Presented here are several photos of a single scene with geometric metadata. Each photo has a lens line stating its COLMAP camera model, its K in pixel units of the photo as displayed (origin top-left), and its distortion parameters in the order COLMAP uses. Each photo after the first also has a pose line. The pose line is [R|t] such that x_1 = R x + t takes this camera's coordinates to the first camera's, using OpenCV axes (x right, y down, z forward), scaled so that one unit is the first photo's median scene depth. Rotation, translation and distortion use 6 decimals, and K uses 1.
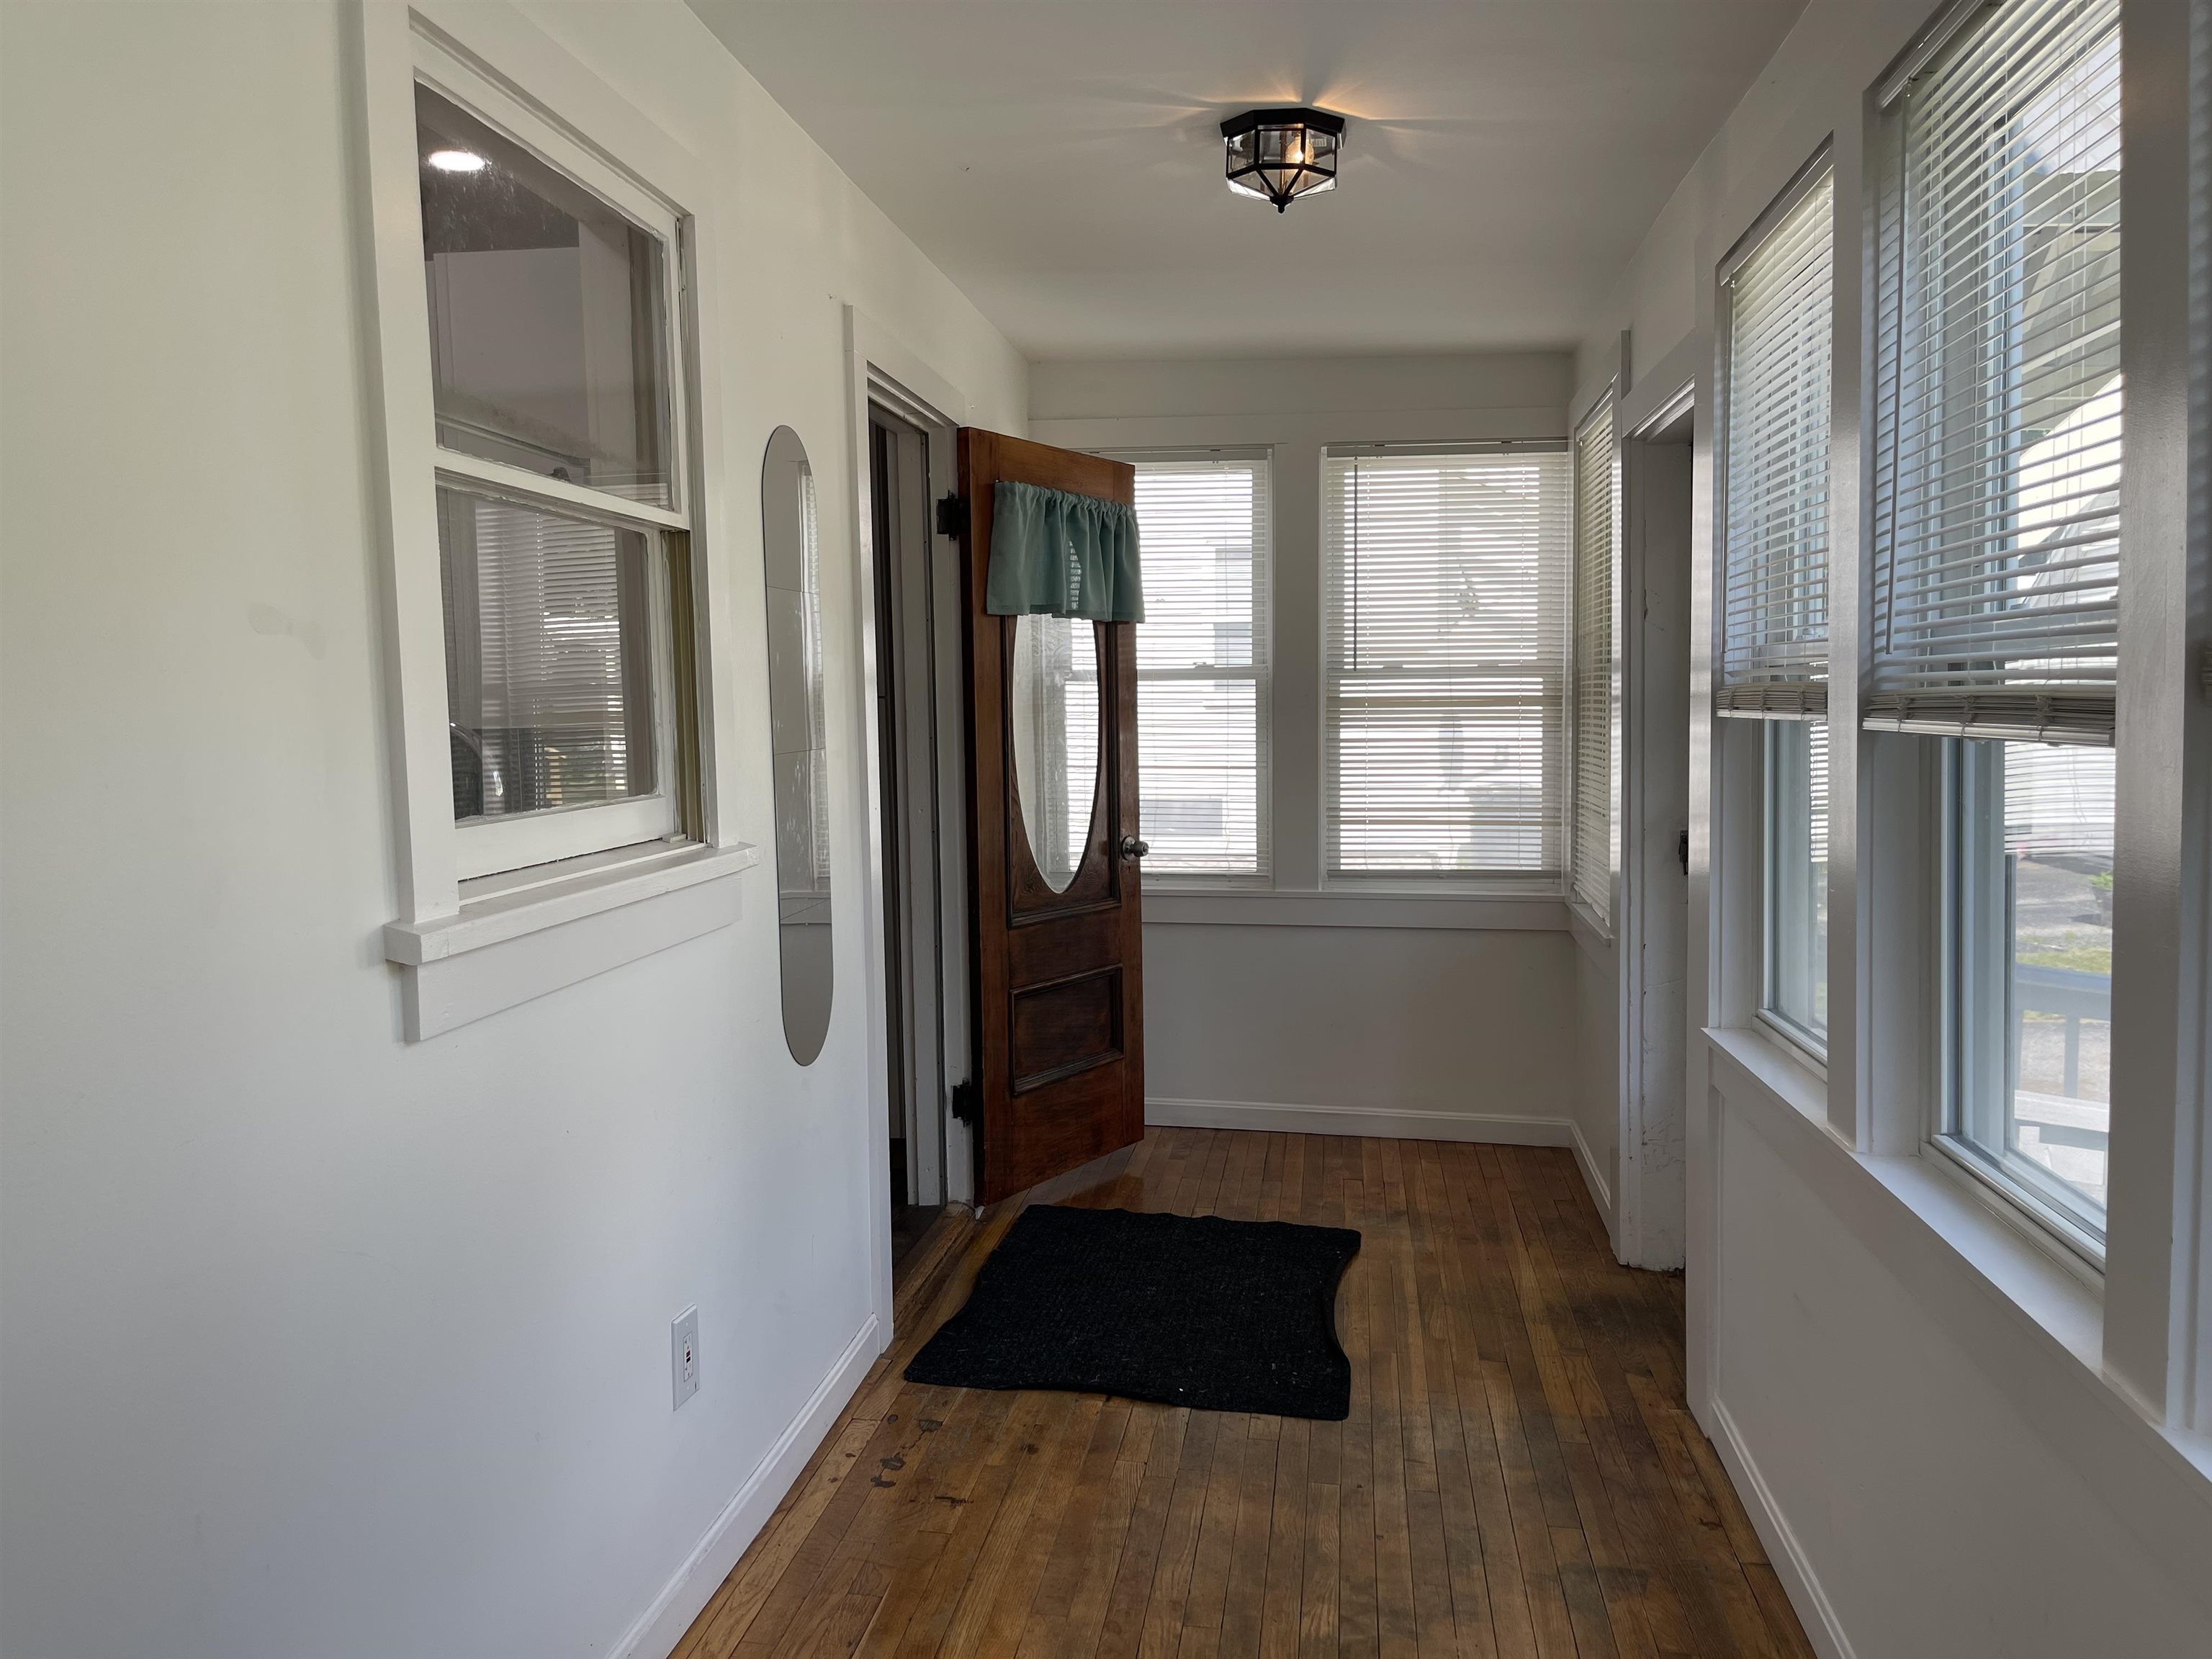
lens RADIAL K [[1629.8, 0, 1114.5], [0, 1629.8, 832.9], [0, 0, 1]] dist [0.055533, -0.101320]
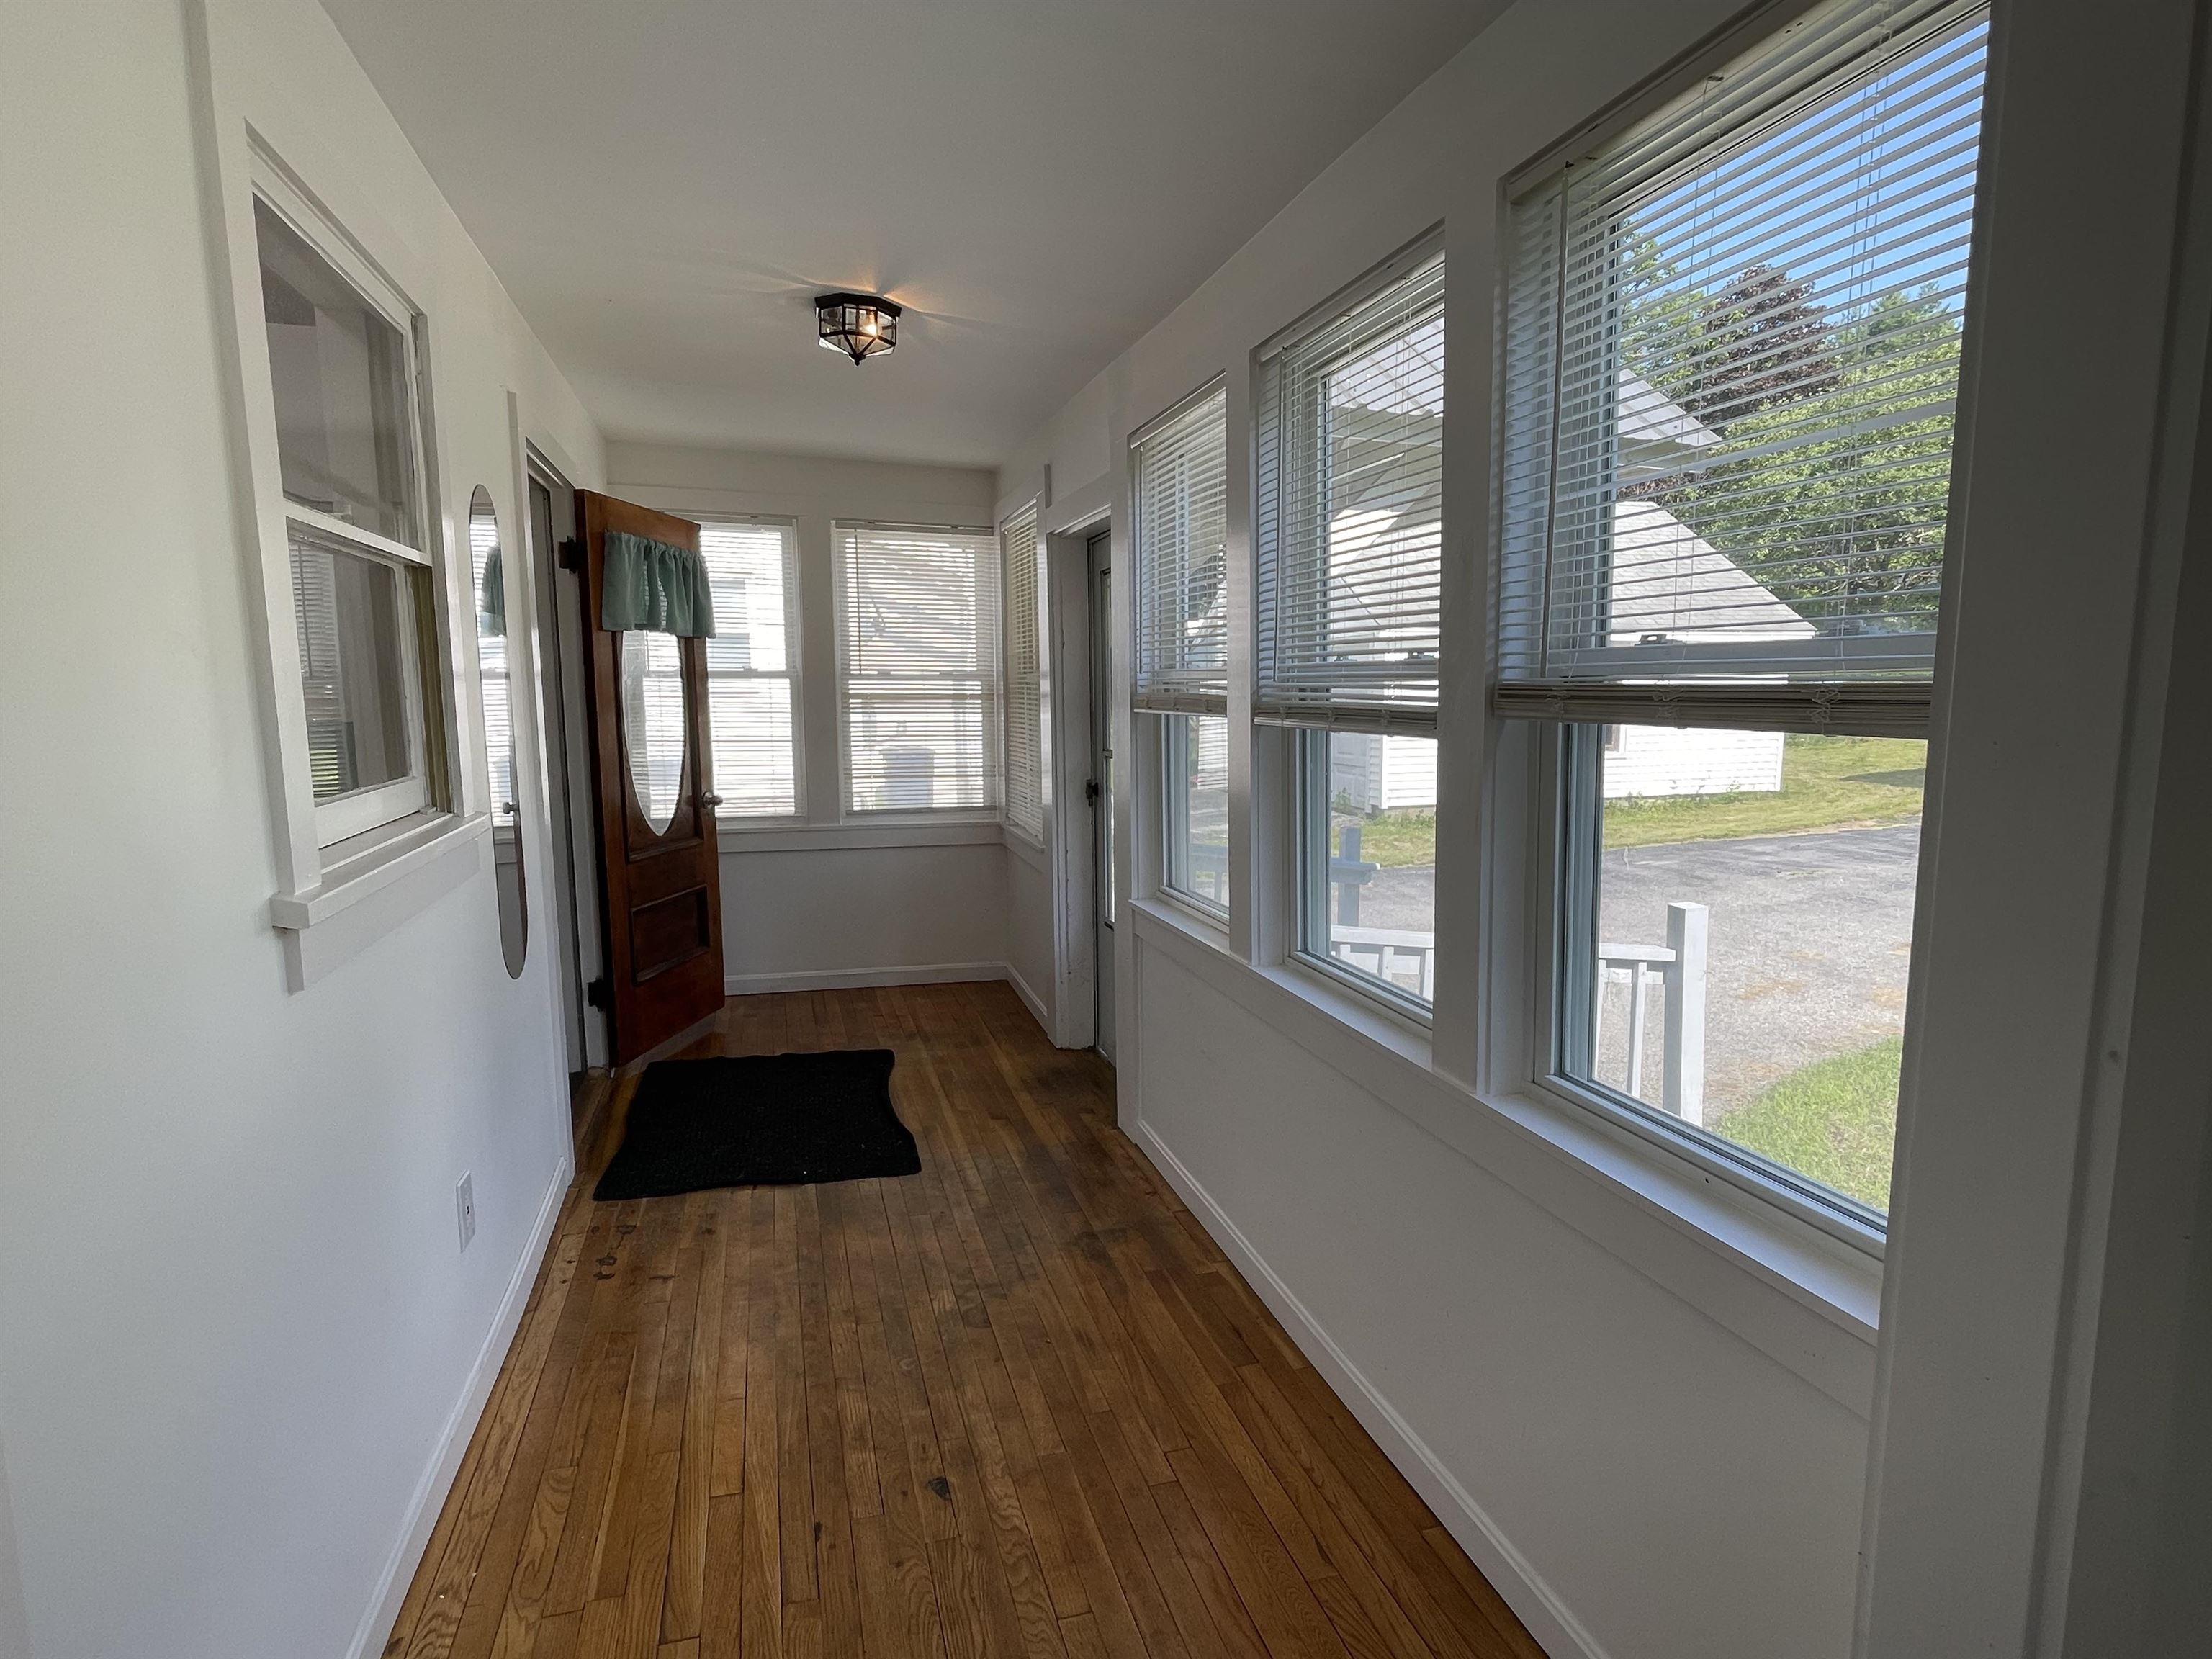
lens RADIAL K [[1089.3, 0, 1107.6], [0, 1089.3, 817.0], [0, 0, 1]] dist [0.014194, -0.048817]
pose [[0.904647, -0.039505, 0.424327, -0.107996], [0.023899, 0.998830, 0.042039, -0.010424], [-0.425491, -0.027890, 0.904533, 0.013590]]
